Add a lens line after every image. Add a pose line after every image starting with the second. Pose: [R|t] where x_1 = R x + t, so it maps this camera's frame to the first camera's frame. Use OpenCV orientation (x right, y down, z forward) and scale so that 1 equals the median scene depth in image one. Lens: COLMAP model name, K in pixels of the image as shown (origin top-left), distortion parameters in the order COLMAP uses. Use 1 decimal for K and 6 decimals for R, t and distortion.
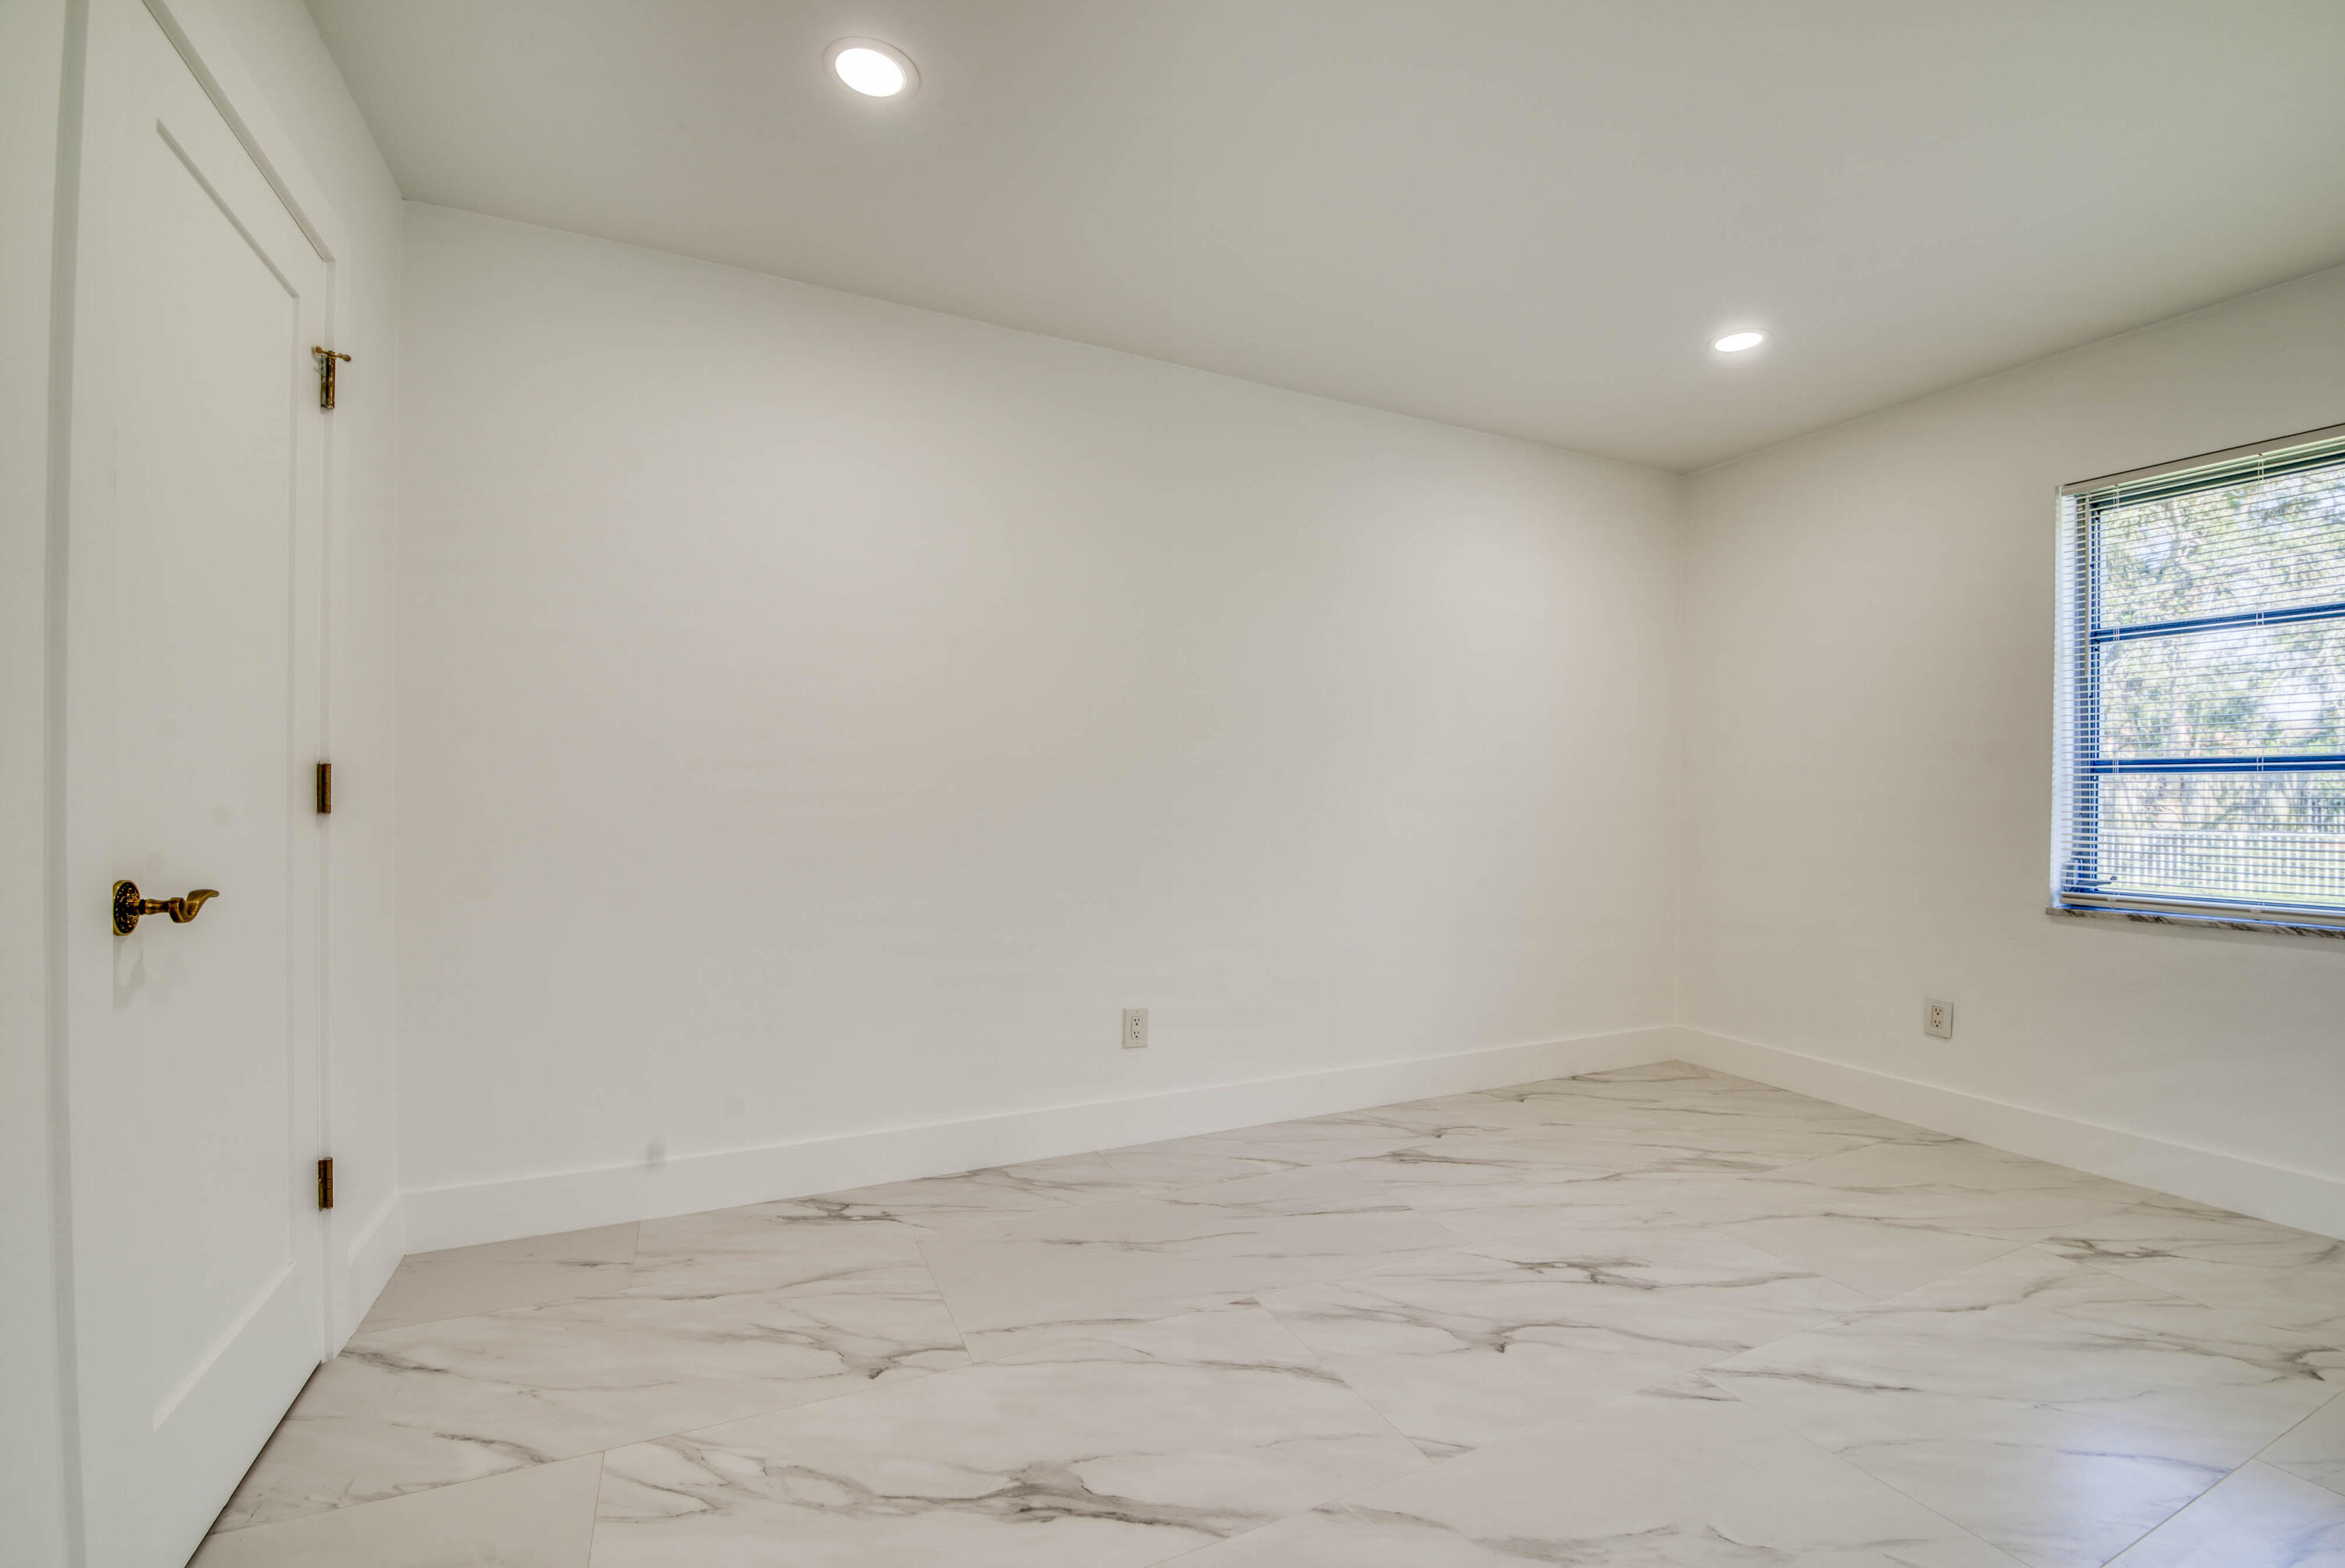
lens RADIAL K [[1009.9, 0, 1189.7], [0, 1009.9, 771.1], [0, 0, 1]] dist [-0.005300, -0.007852]
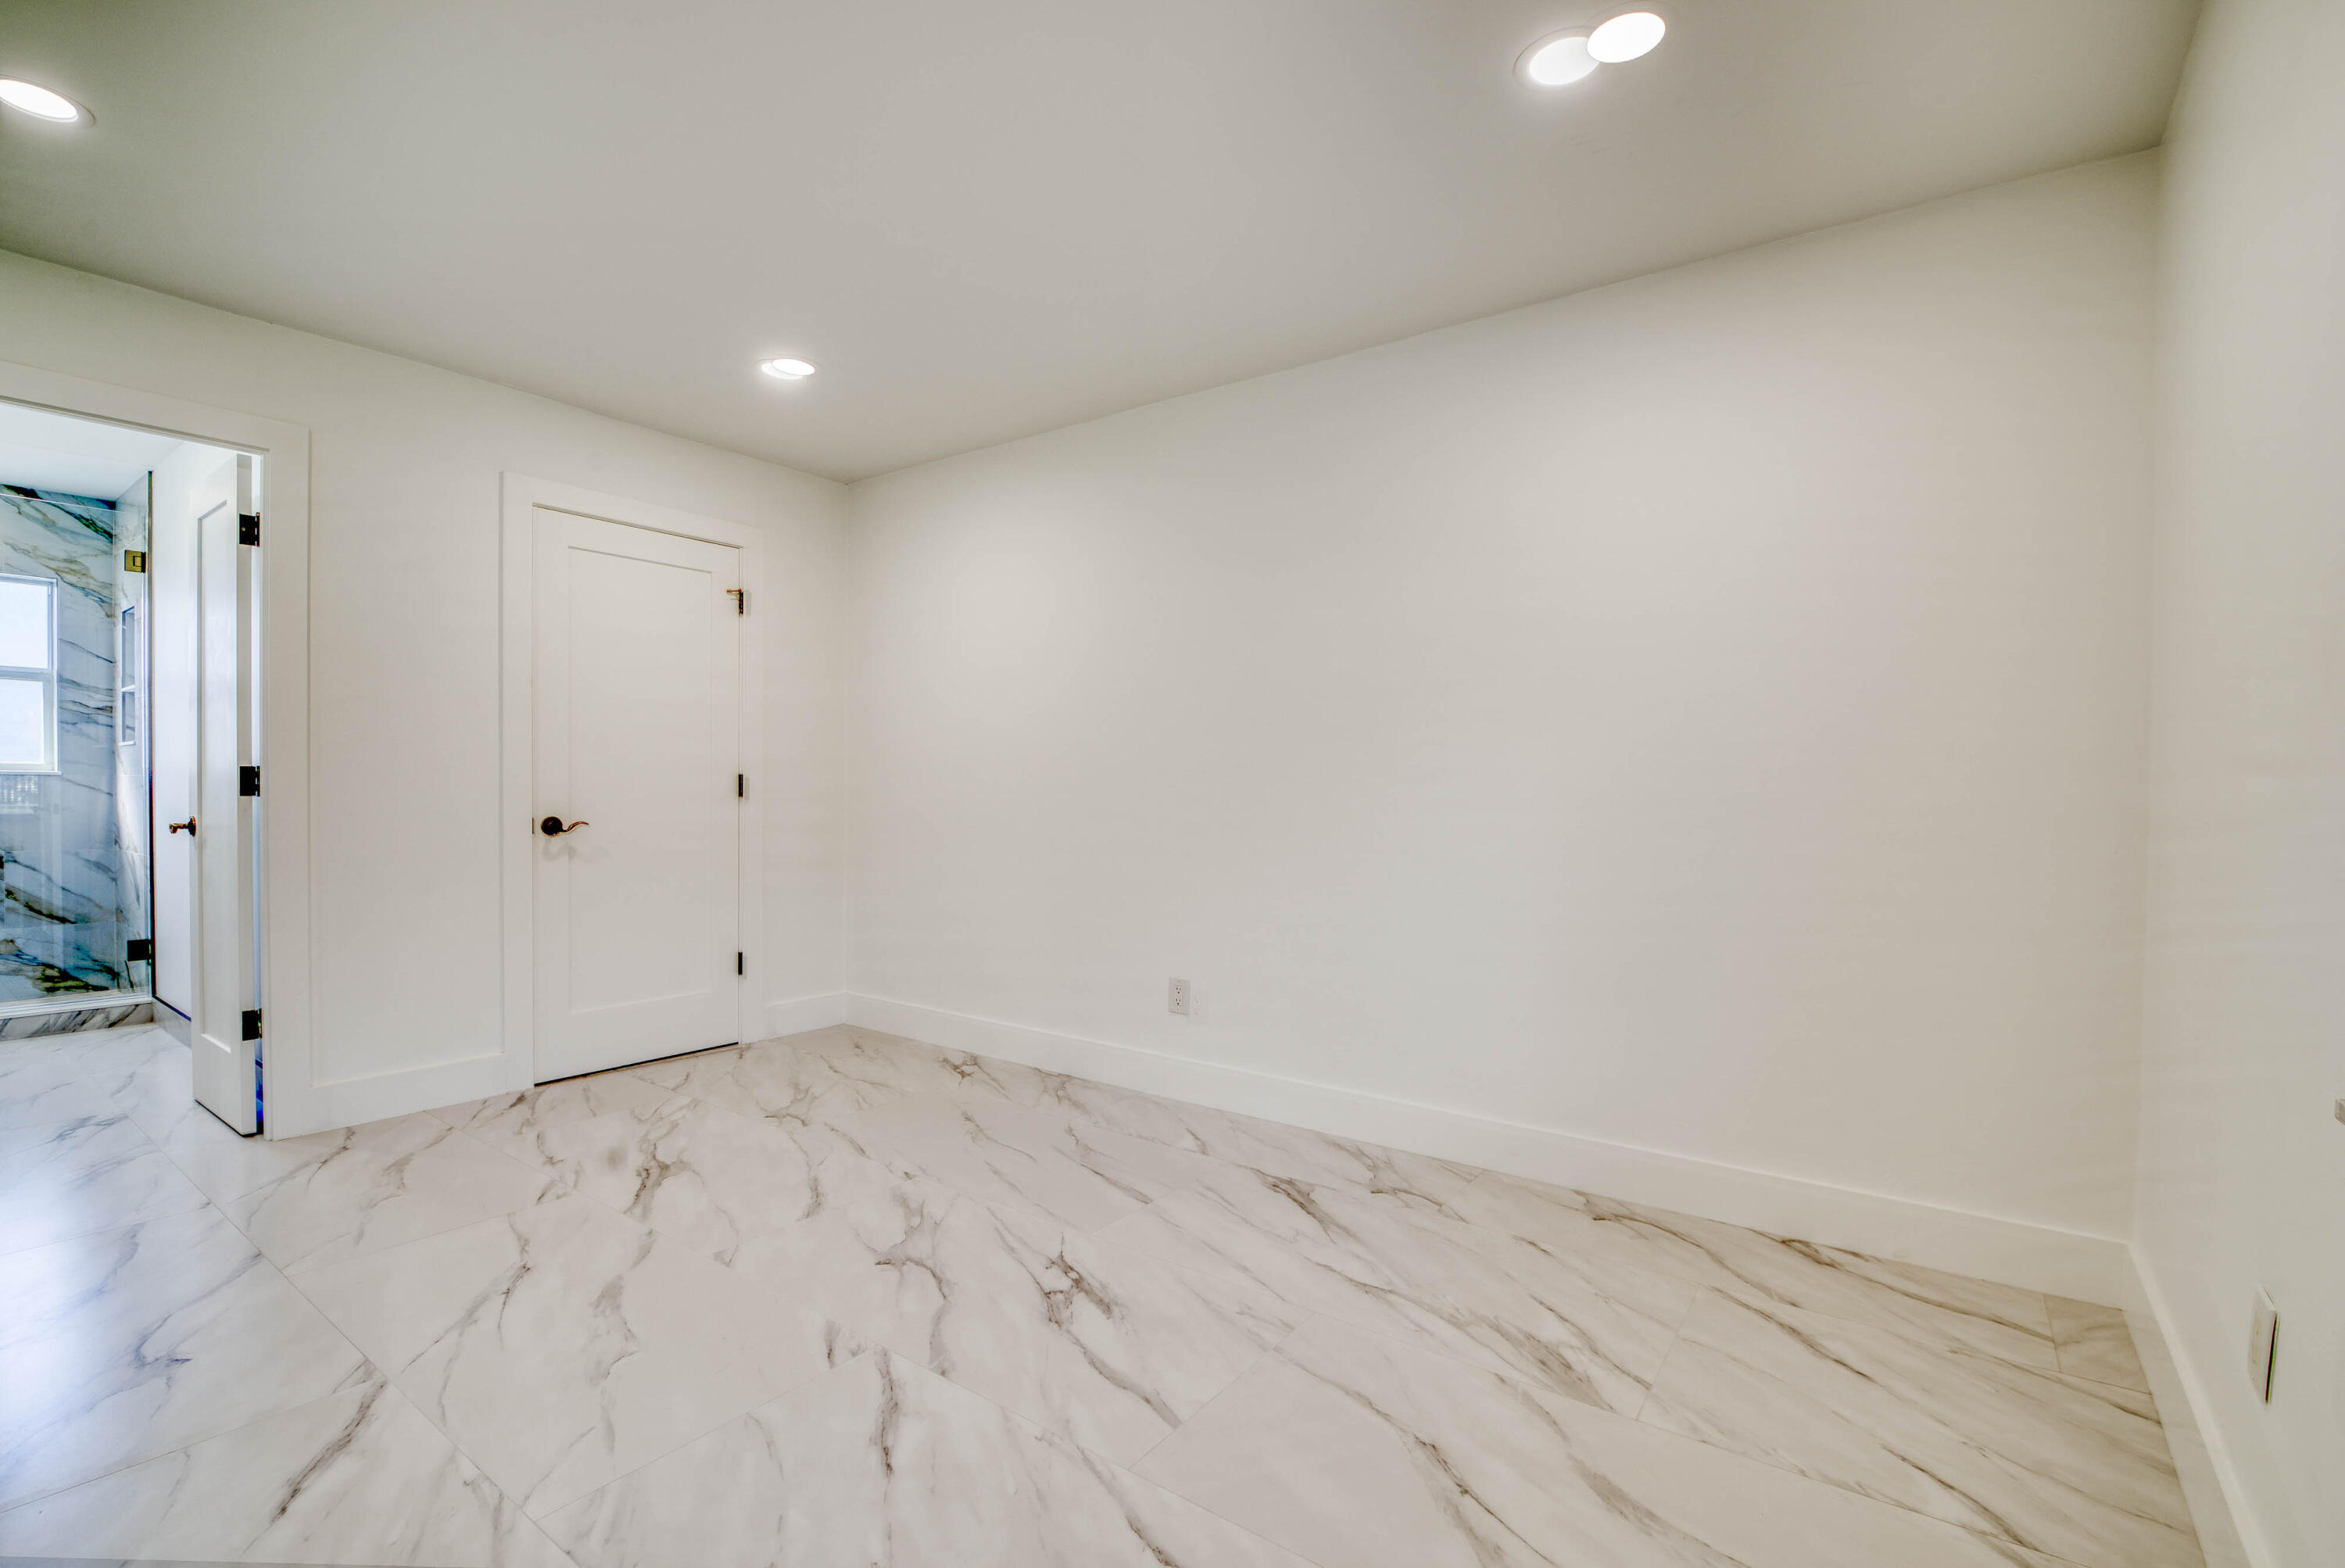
lens RADIAL K [[1009.9, 0, 1181.7], [0, 1009.9, 799.2], [0, 0, 1]] dist [-0.005300, -0.007852]
pose [[0.478259, 0.004269, -0.878209, 1.212065], [0.018382, 0.999720, 0.014870, 0.027797], [0.878027, -0.023255, 0.478047, 0.625132]]
